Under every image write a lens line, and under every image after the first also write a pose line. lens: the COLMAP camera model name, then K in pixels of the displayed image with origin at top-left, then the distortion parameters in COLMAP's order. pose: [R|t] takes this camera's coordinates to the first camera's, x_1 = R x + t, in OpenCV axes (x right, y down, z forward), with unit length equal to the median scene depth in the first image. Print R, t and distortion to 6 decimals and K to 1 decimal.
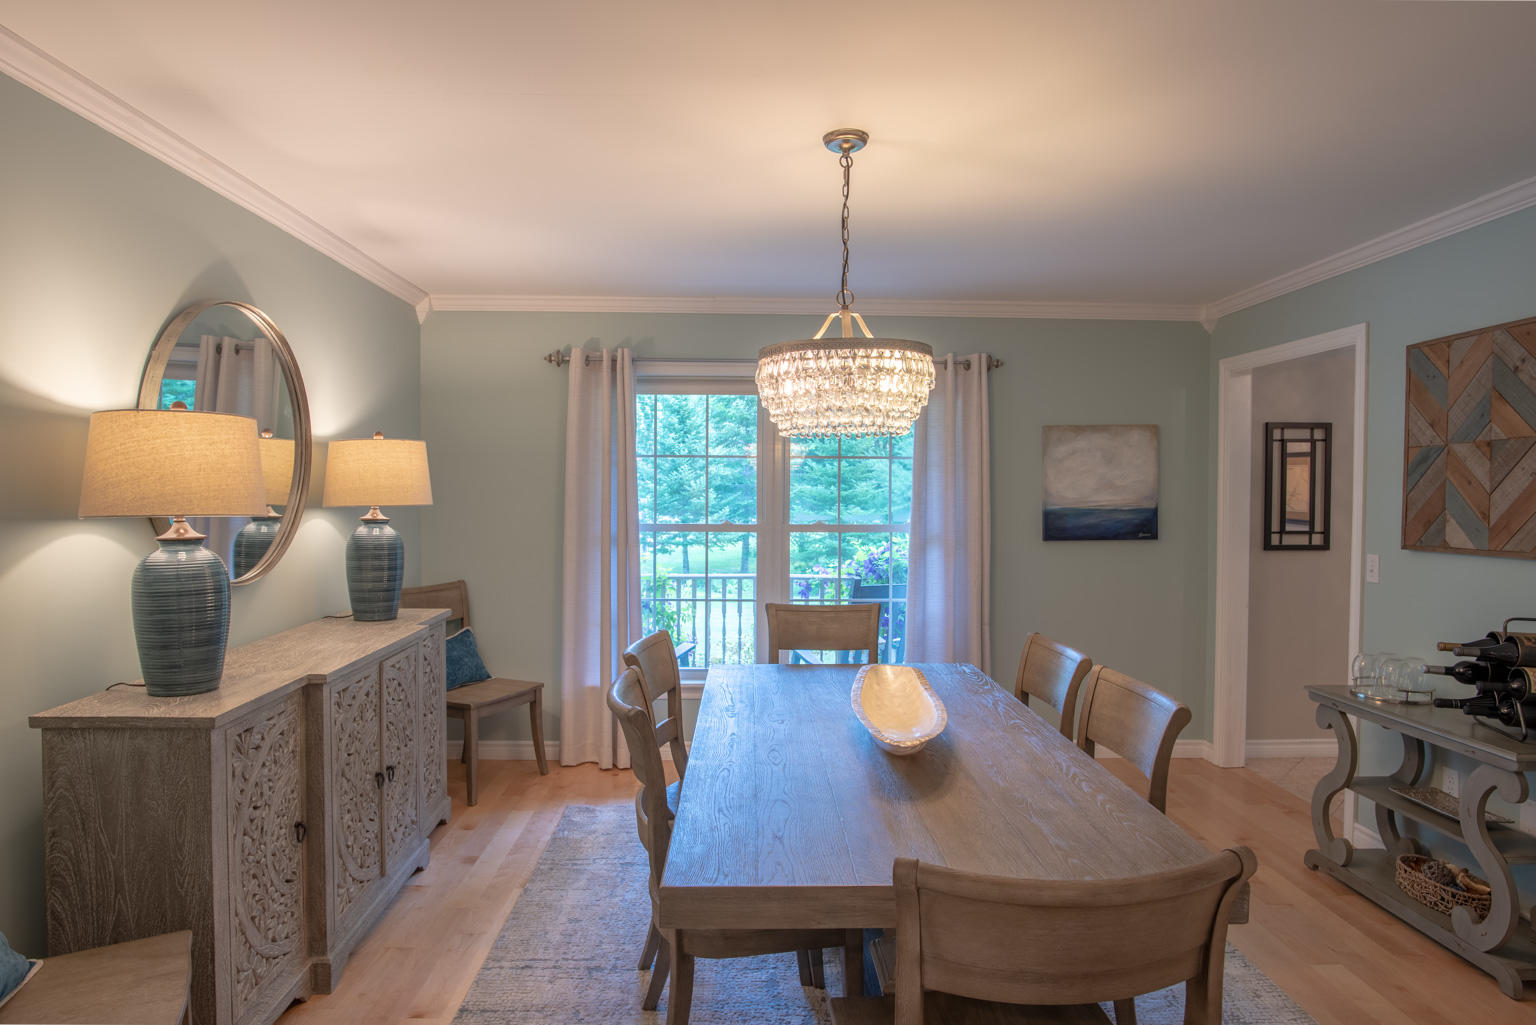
lens RADIAL K [[885.3, 0, 768.9], [0, 885.3, 510.2], [0, 0, 1]] dist [-0.022181, 0.004334]
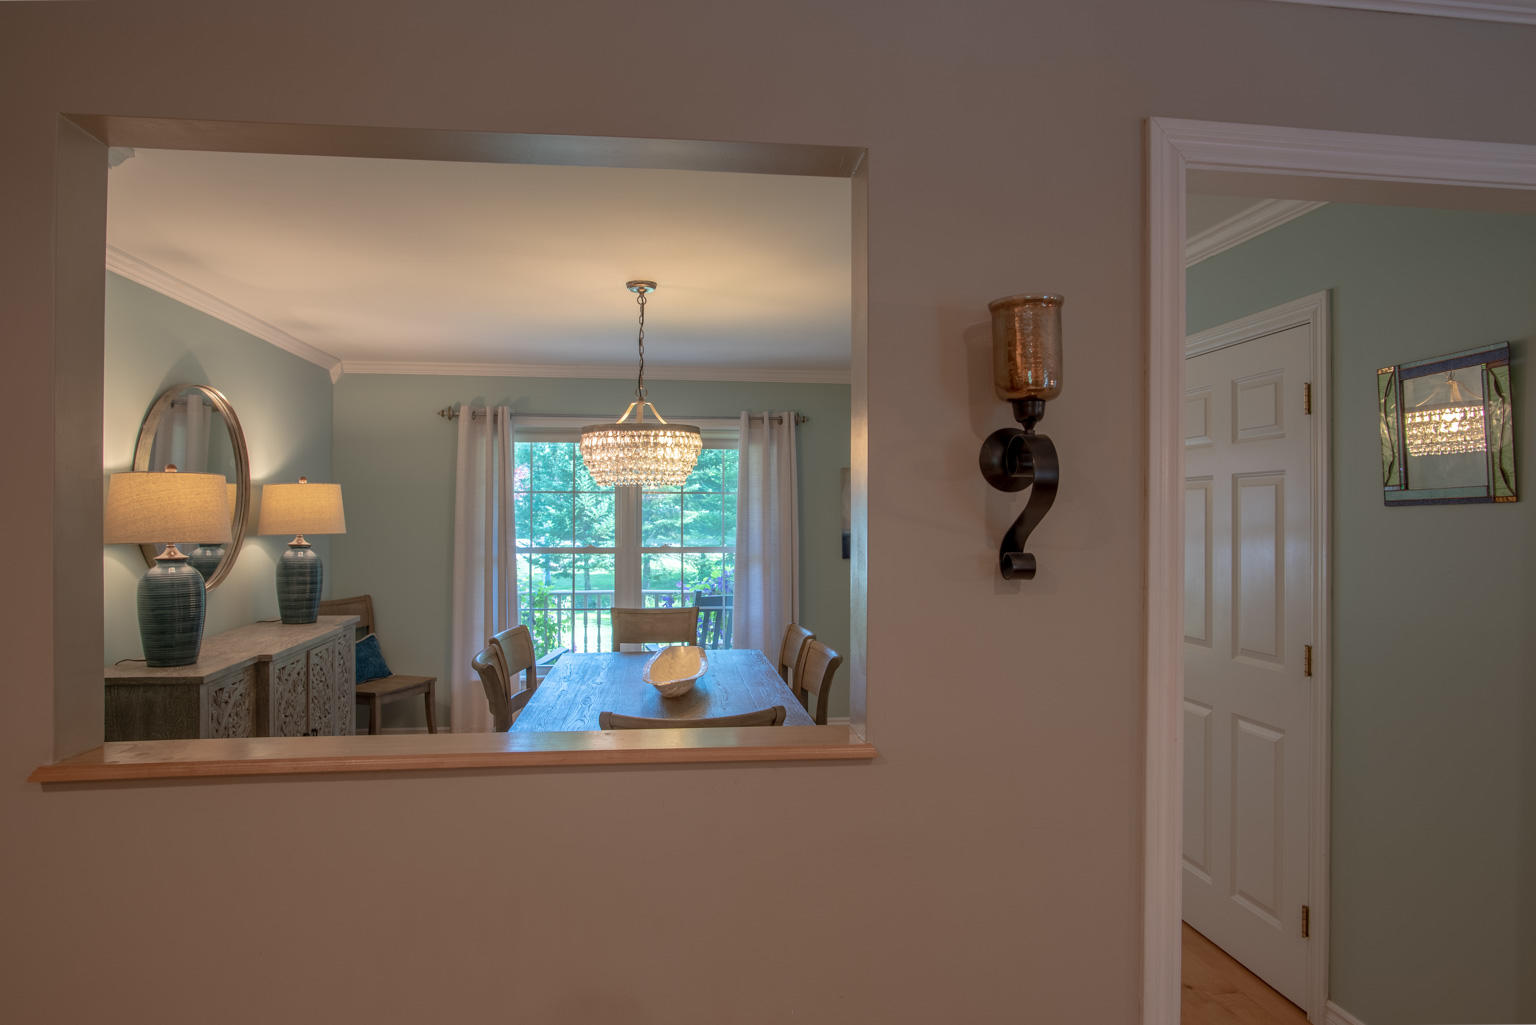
lens RADIAL K [[885.3, 0, 766.9], [0, 885.3, 515.5], [0, 0, 1]] dist [-0.022181, 0.004334]
pose [[0.995287, -0.003441, 0.096917, 0.109357], [0.005451, 0.999775, -0.020480, -0.002465], [-0.096825, 0.020911, 0.995082, -0.350977]]
